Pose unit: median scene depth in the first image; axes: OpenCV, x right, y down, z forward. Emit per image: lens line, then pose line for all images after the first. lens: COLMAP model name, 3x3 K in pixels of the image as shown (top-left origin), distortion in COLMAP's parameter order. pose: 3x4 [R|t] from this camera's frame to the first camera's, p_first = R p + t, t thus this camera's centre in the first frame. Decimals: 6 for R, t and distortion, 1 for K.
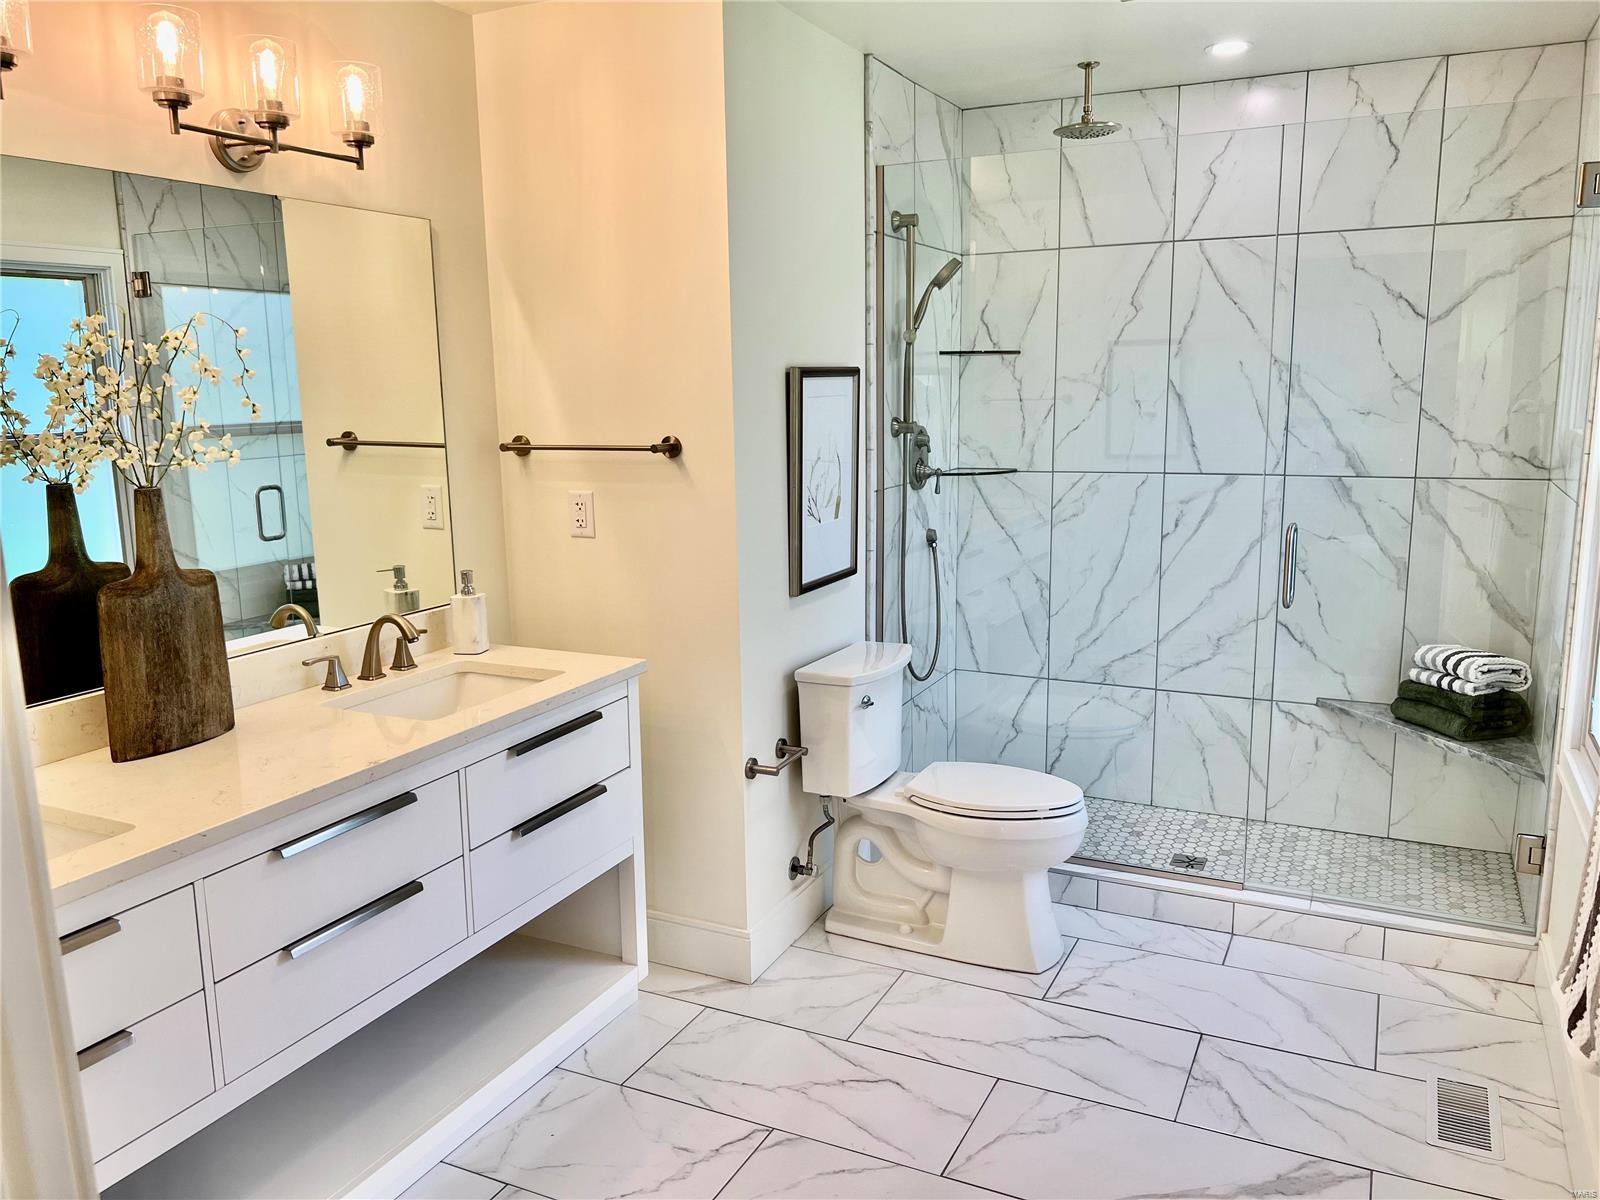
lens RADIAL K [[1208.8, 0, 807.9], [0, 1208.8, 609.2], [0, 0, 1]] dist [0.045215, -0.054386]
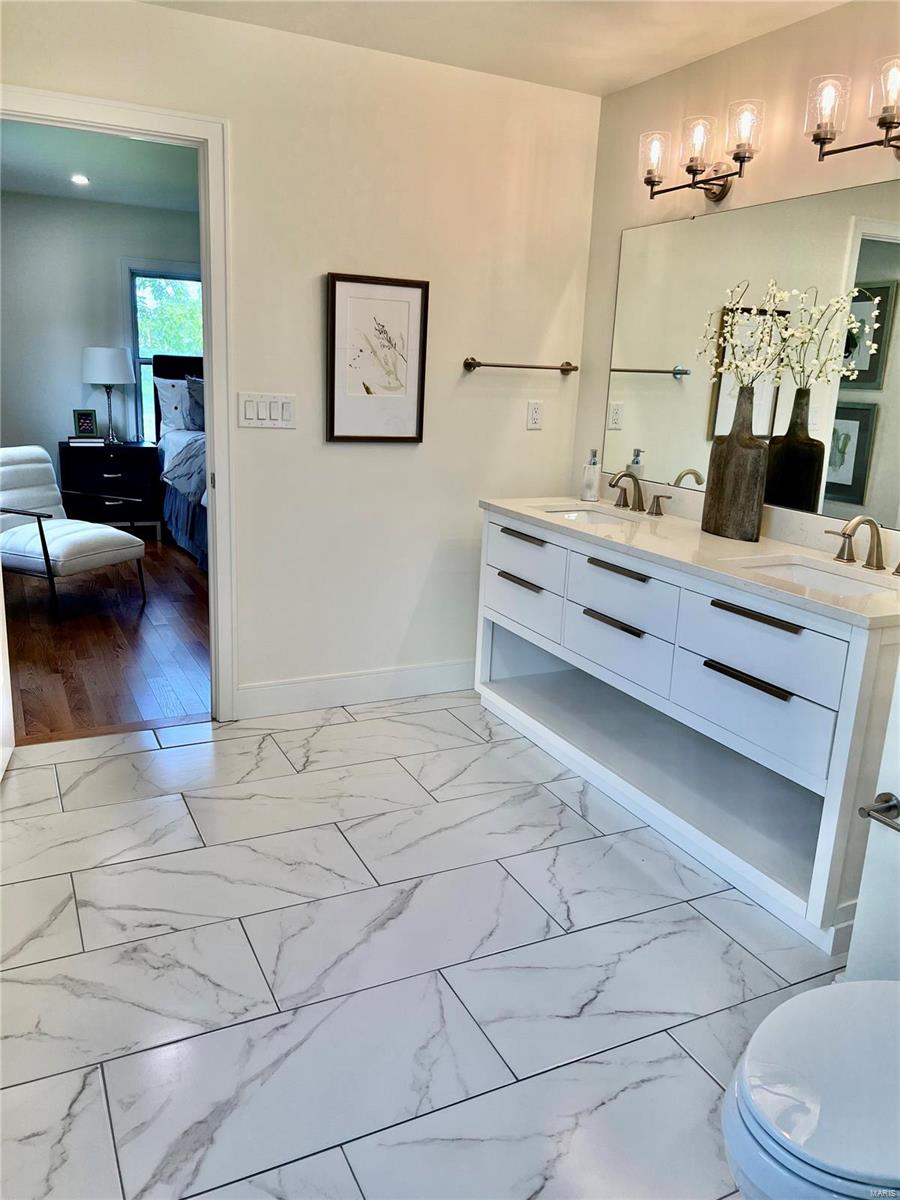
lens RADIAL K [[906.6, 0, 452.5], [0, 906.6, 607.4], [0, 0, 1]] dist [0.045215, -0.054386]
pose [[-0.601081, 0.192943, -0.775548, 0.713148], [-0.185725, 0.910128, 0.370368, -0.195096], [0.777308, 0.366660, -0.511227, 1.301676]]
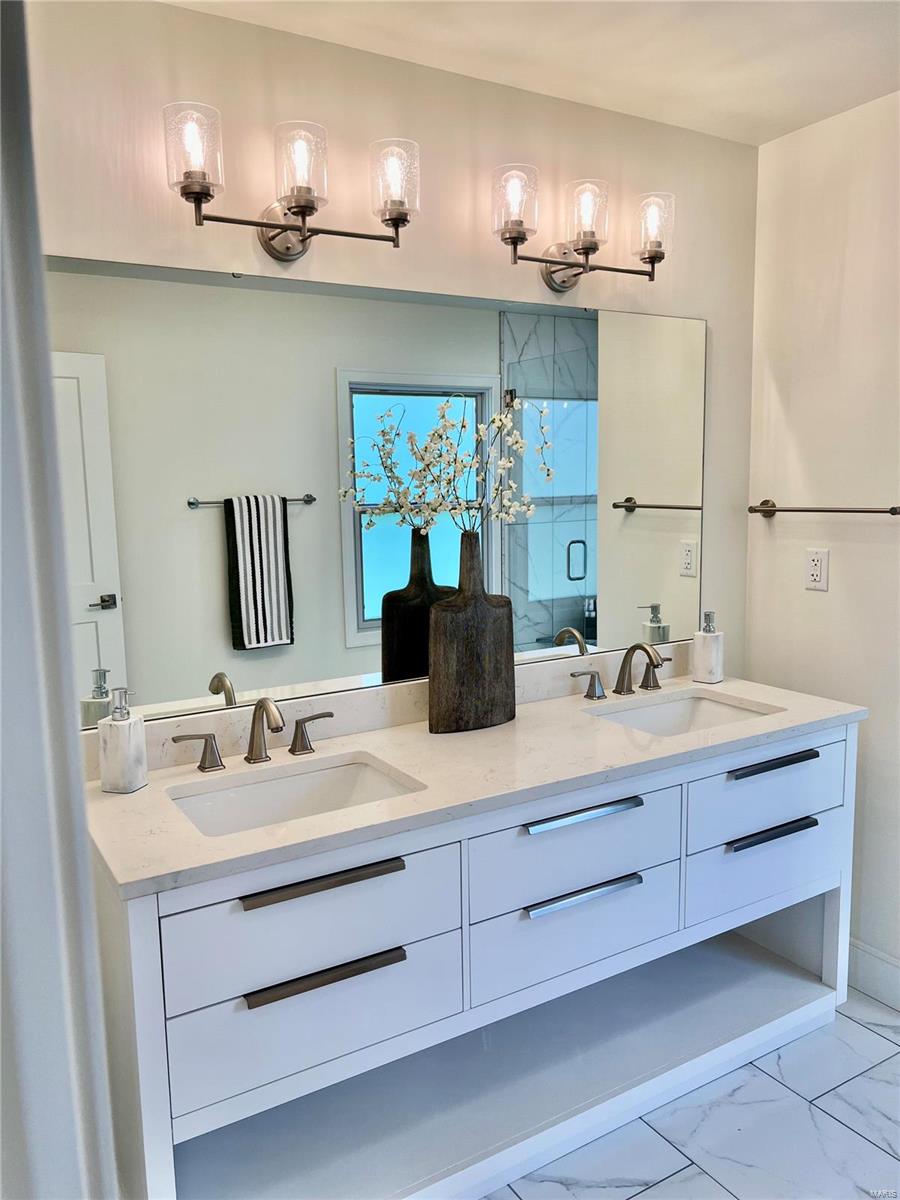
lens RADIAL K [[906.6, 0, 449.3], [0, 906.6, 605.2], [0, 0, 1]] dist [0.045215, -0.054386]
pose [[0.837932, 0.071592, -0.541059, -0.016179], [-0.093847, 0.995493, -0.013619, -0.003090], [0.537645, 0.062189, 0.840874, 0.133856]]
